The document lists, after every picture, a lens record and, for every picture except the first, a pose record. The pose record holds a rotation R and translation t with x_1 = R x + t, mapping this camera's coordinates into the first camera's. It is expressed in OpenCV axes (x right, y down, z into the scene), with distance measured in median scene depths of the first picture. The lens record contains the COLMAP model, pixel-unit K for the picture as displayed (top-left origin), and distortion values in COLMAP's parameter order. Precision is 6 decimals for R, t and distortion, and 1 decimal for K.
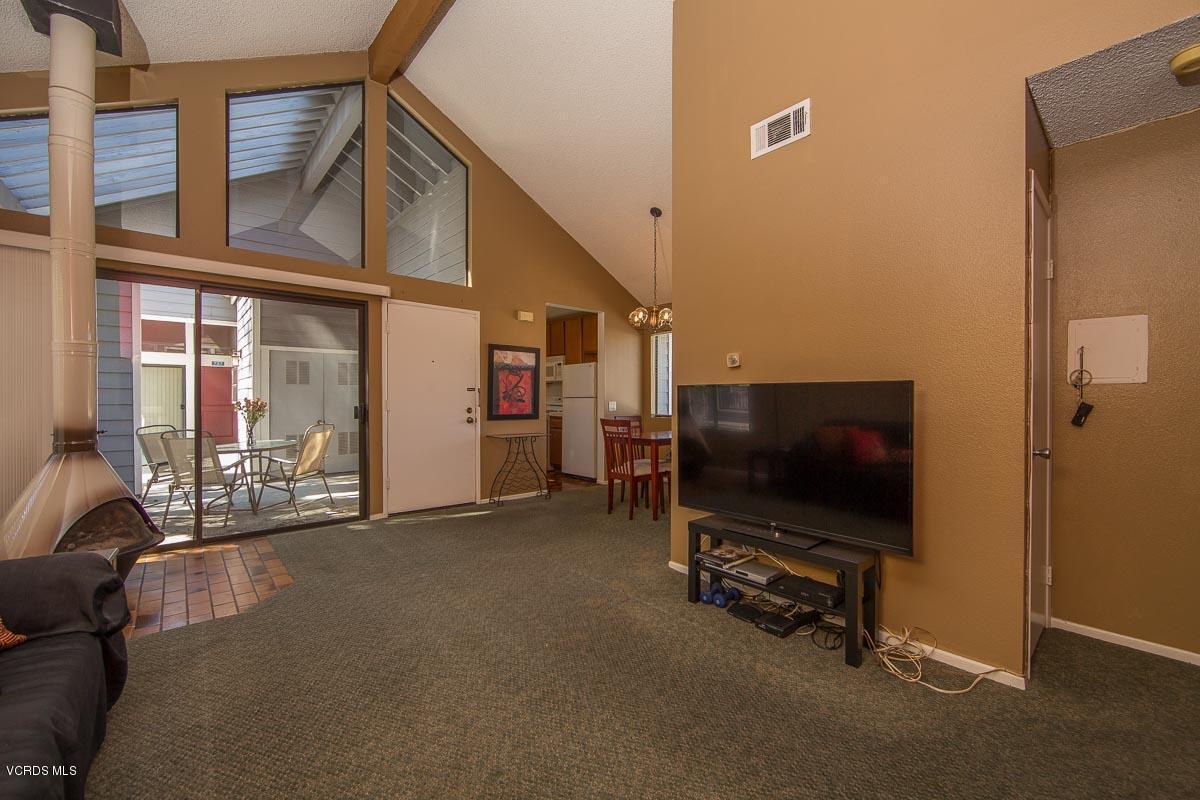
lens RADIAL K [[476.4, 0, 593.1], [0, 476.4, 399.6], [0, 0, 1]] dist [-0.009567, 0.000026]
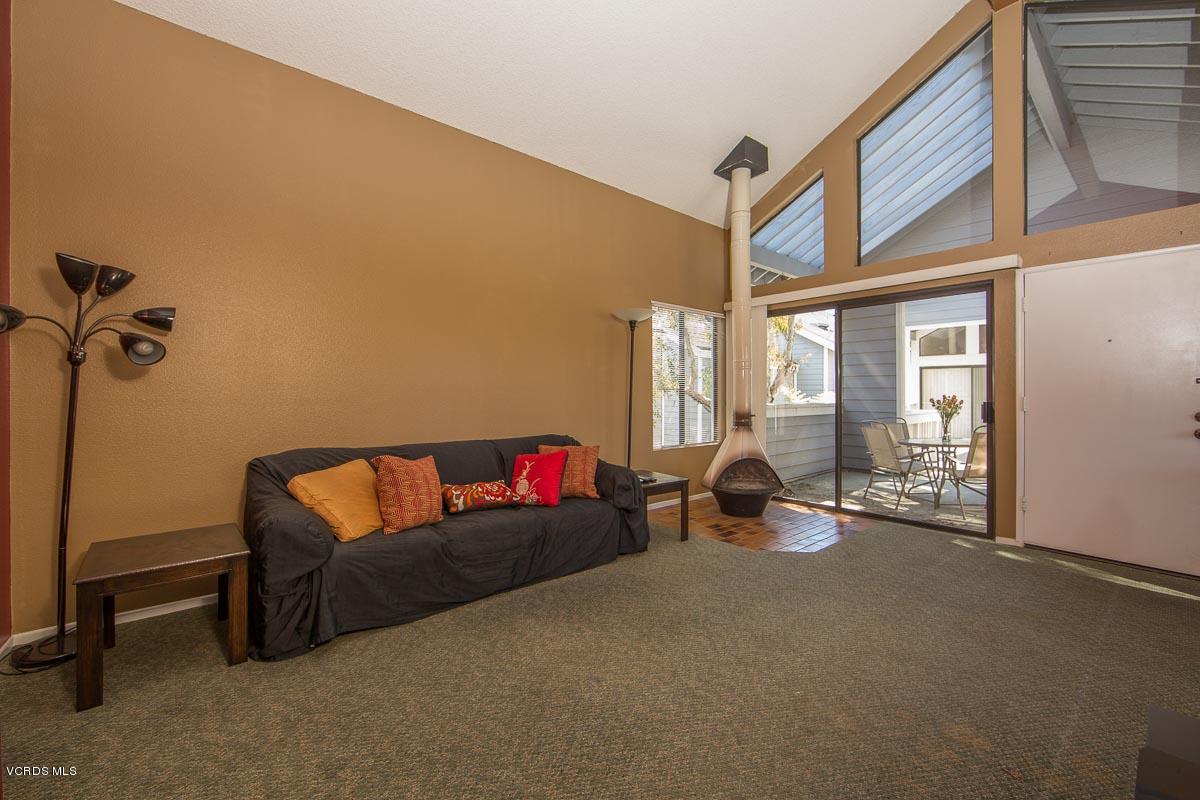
lens RADIAL K [[477.5, 0, 619.2], [0, 477.5, 394.7], [0, 0, 1]] dist [-0.001530, -0.000136]
pose [[0.009894, 0.001355, -0.999950, 0.307730], [-0.005731, 0.999983, 0.001298, -0.000988], [0.999935, 0.005718, 0.009901, 0.285734]]
